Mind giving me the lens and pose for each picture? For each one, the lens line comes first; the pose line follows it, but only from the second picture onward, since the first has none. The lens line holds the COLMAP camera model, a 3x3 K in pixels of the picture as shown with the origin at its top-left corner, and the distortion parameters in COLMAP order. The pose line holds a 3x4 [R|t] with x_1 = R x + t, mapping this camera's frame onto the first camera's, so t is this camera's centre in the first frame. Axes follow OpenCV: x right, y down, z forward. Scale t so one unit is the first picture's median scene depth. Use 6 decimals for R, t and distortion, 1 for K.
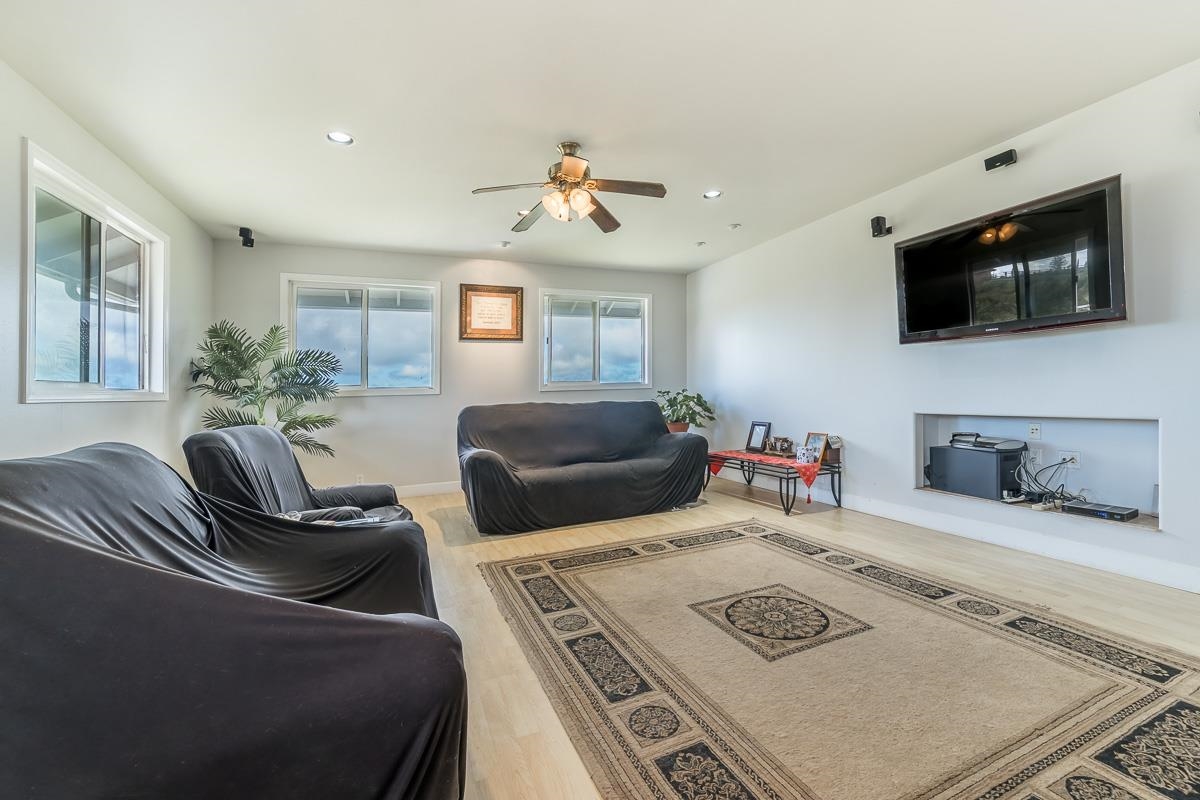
lens RADIAL K [[485.6, 0, 596.7], [0, 485.6, 388.9], [0, 0, 1]] dist [-0.007535, 0.000628]
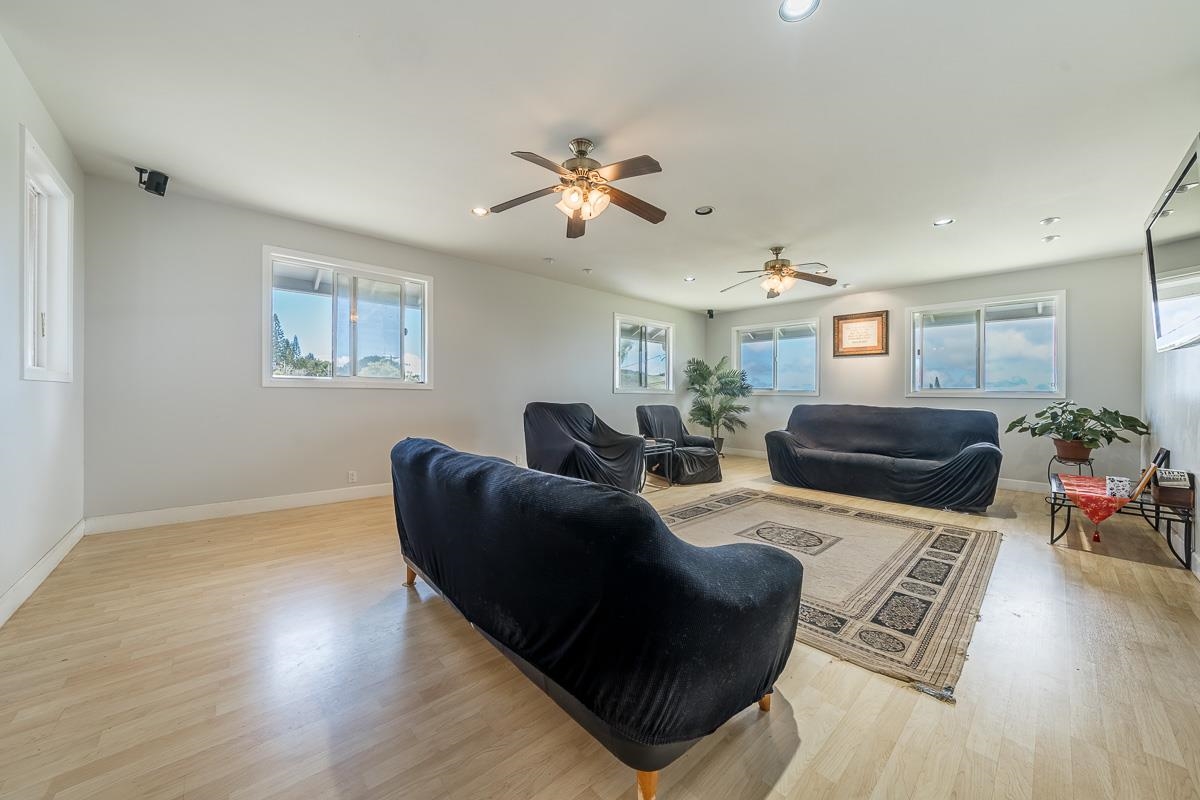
lens RADIAL K [[421.5, 0, 589.7], [0, 421.5, 394.2], [0, 0, 1]] dist [-0.002495, -0.000256]
pose [[0.333074, 0.031759, -0.942366, 0.795814], [-0.019019, 0.999456, 0.026961, -0.018941], [0.942709, 0.008943, 0.333496, -0.057923]]
